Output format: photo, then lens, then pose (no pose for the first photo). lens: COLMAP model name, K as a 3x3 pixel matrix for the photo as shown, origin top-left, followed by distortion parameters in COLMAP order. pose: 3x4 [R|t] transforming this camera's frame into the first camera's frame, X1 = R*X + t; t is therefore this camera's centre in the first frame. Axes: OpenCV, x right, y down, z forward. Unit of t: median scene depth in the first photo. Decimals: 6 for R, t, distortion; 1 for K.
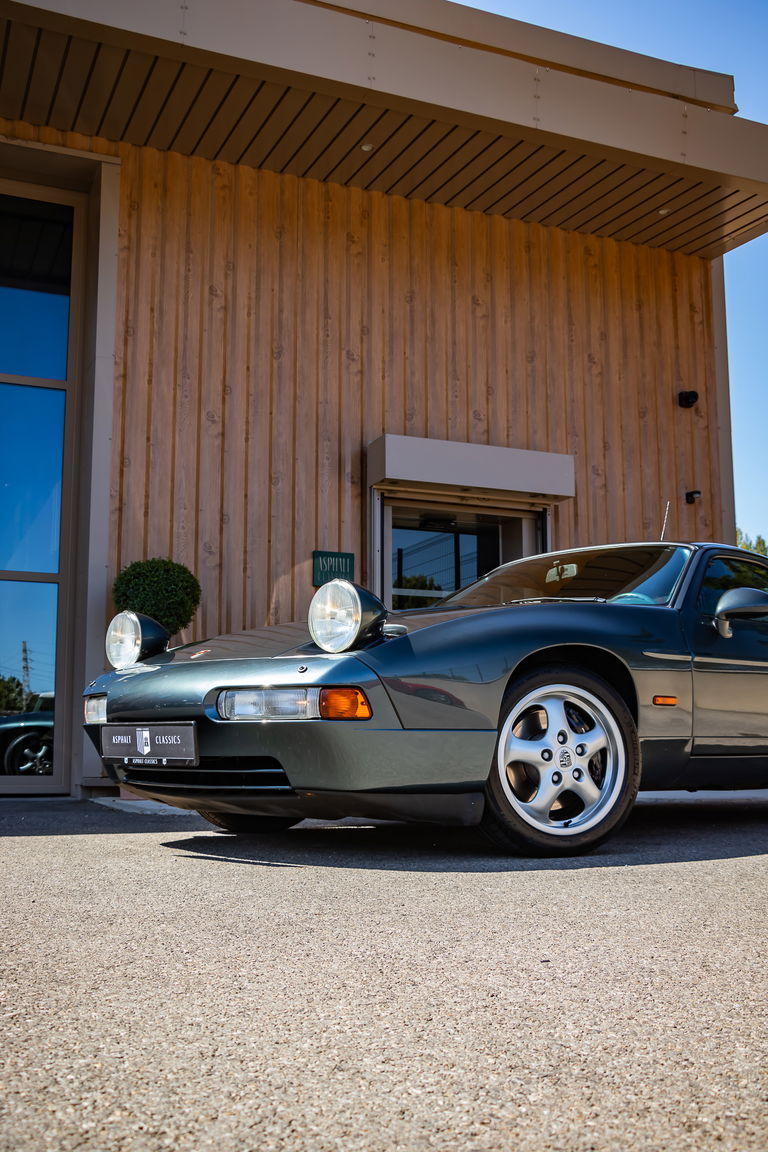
lens RADIAL K [[1173.3, 0, 381.4], [0, 1173.3, 622.9], [0, 0, 1]] dist [-0.145888, 0.295742]
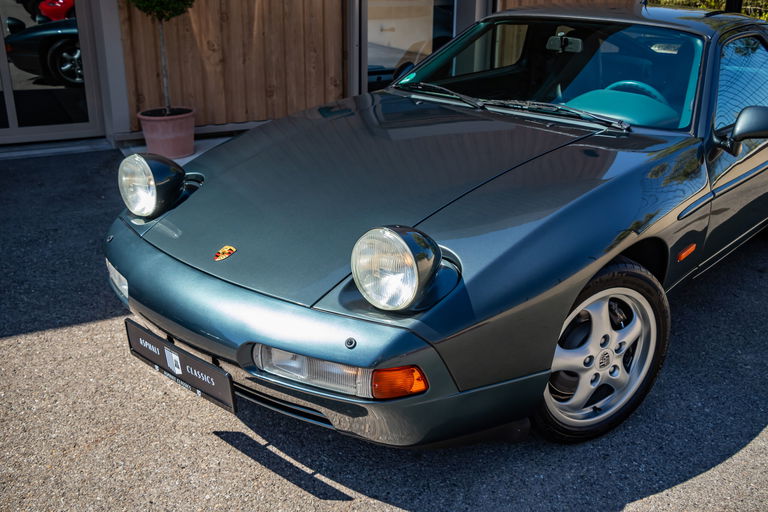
lens RADIAL K [[782.2, 0, 384.0], [0, 782.2, 256.0], [0, 0, 1]] dist [-0.145888, 0.295742]
pose [[0.997605, -0.016055, 0.067274, -0.032186], [-0.016532, 0.889132, 0.457351, -0.114030], [-0.067158, -0.457368, 0.886738, 0.203194]]
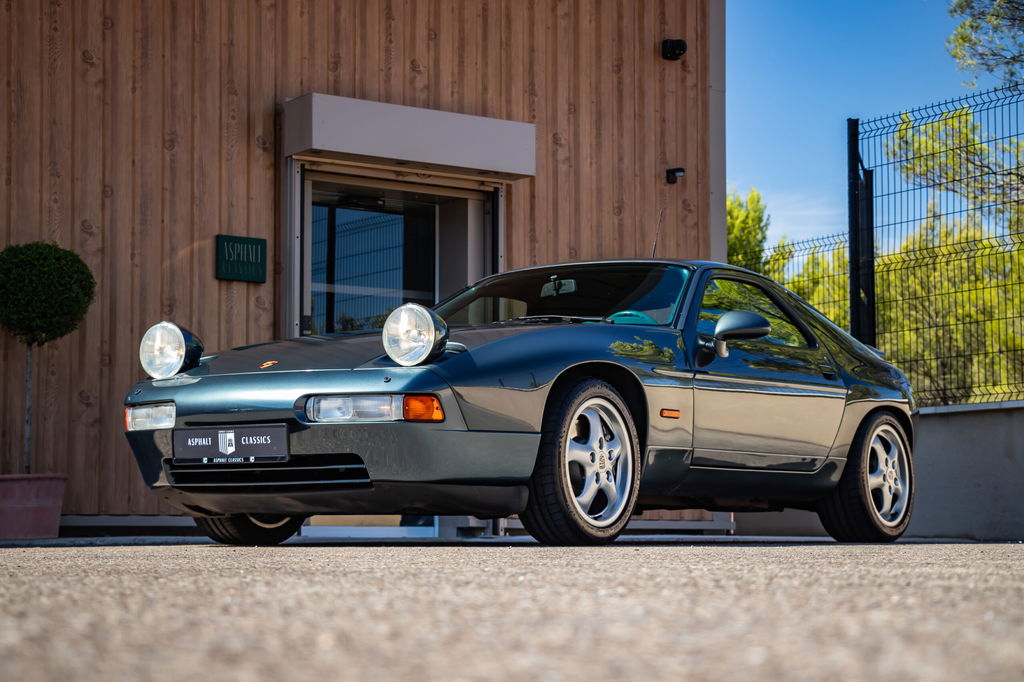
lens RADIAL K [[2043.5, 0, 509.0], [0, 2043.5, 367.1], [0, 0, 1]] dist [0.201742, 0.379310]
pose [[0.979747, 0.017592, 0.199463, -0.143597], [-0.023052, 0.999419, 0.025087, -0.011275], [-0.198906, -0.029177, 0.979584, -0.423171]]
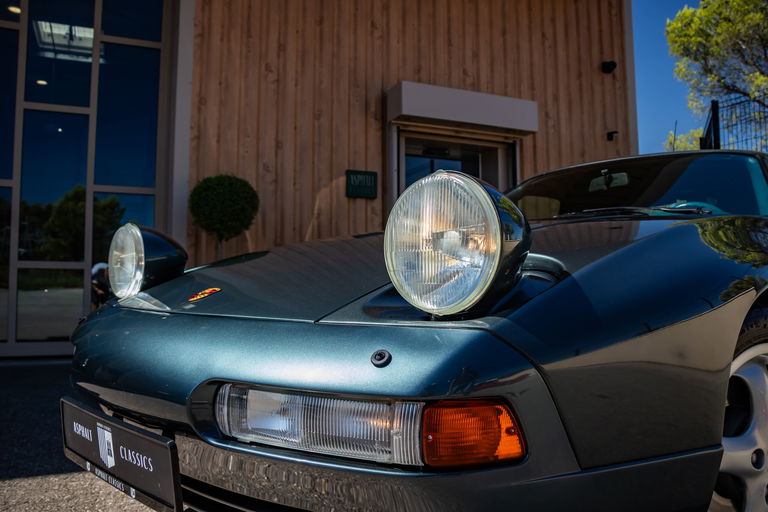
lens RADIAL K [[624.3, 0, 384.0], [0, 624.3, 256.0], [0, 0, 1]] dist [-0.169014, 0.106455]
pose [[0.999866, -0.000207, 0.016392, -0.028053], [-0.000772, 0.998215, 0.059712, -0.006634], [-0.016376, -0.059717, 0.998081, 0.299314]]
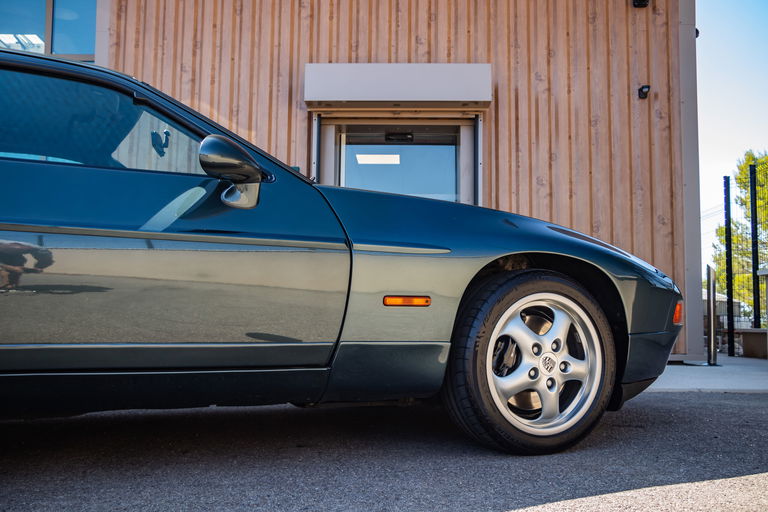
lens RADIAL K [[782.2, 0, 384.0], [0, 782.2, 256.0], [0, 0, 1]] dist [-0.145888, 0.295742]
pose [[0.911475, -0.023728, -0.410671, 0.395098], [0.036282, 0.999081, 0.022802, 0.017505], [0.409752, -0.035683, 0.911499, 0.313703]]
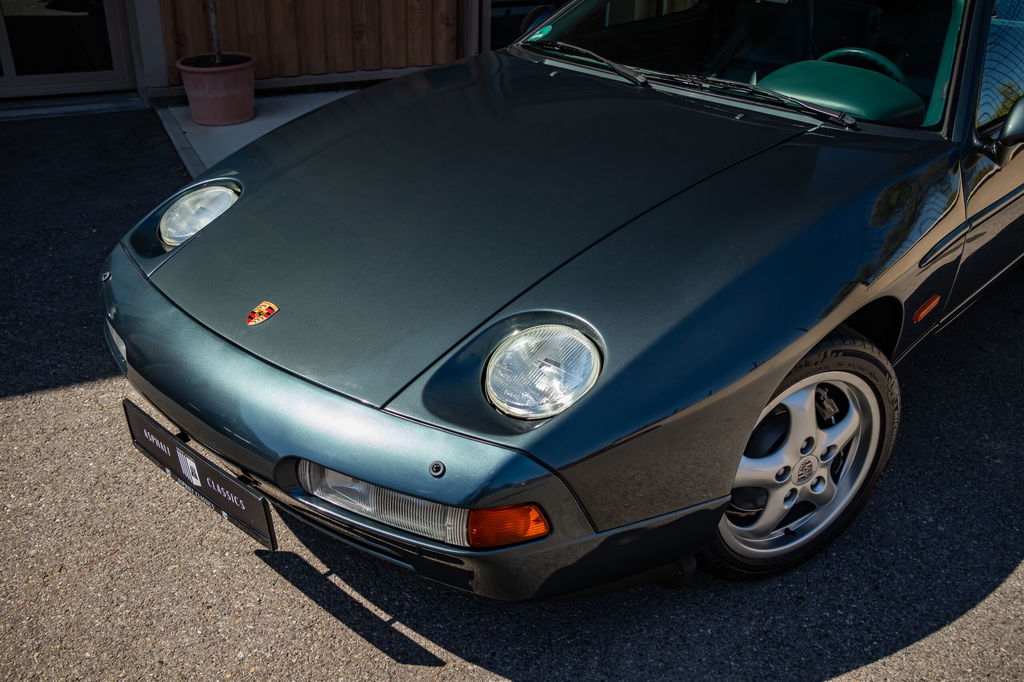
lens RADIAL K [[983.7, 0, 513.9], [0, 983.7, 337.5], [0, 0, 1]] dist [-0.153323, 0.265680]
pose [[0.997796, -0.004235, 0.066222, -0.024419], [-0.033247, 0.831759, 0.554140, -0.116692], [-0.057428, -0.555120, 0.829785, 0.247935]]
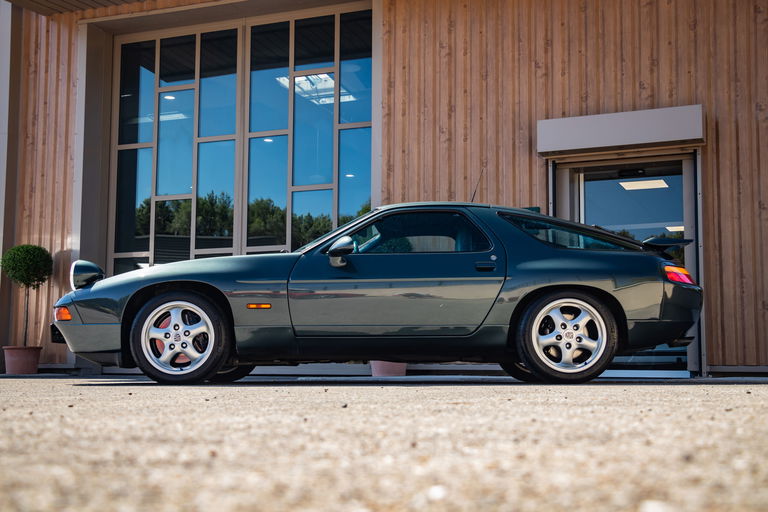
lens RADIAL K [[1034.0, 0, 384.0], [0, 1034.0, 256.0], [0, 0, 1]] dist [0.105071, 0.025625]
pose [[0.697490, -0.076729, -0.712475, 0.755306], [0.076764, 0.996530, -0.032170, 0.026247], [0.712471, -0.032255, 0.700960, -0.010281]]
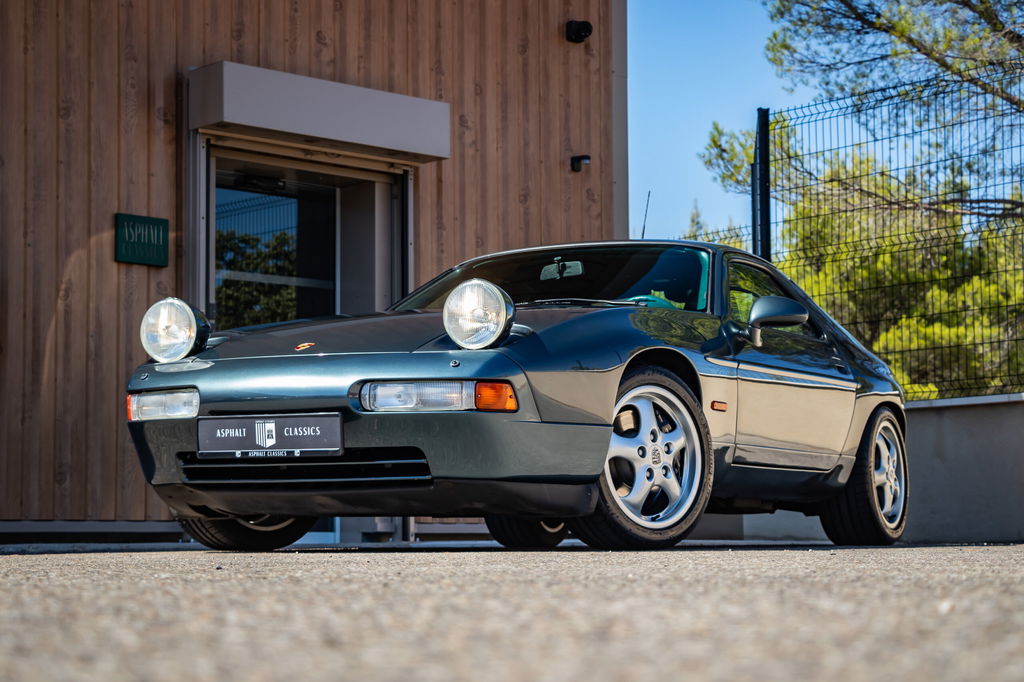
lens RADIAL K [[2043.5, 0, 509.0], [0, 2043.5, 367.1], [0, 0, 1]] dist [0.201742, 0.379310]
pose [[0.944827, 0.025492, 0.326577, -0.248910], [-0.033183, 0.999287, 0.018000, 0.003122], [-0.325885, -0.027843, 0.944999, -0.303493]]
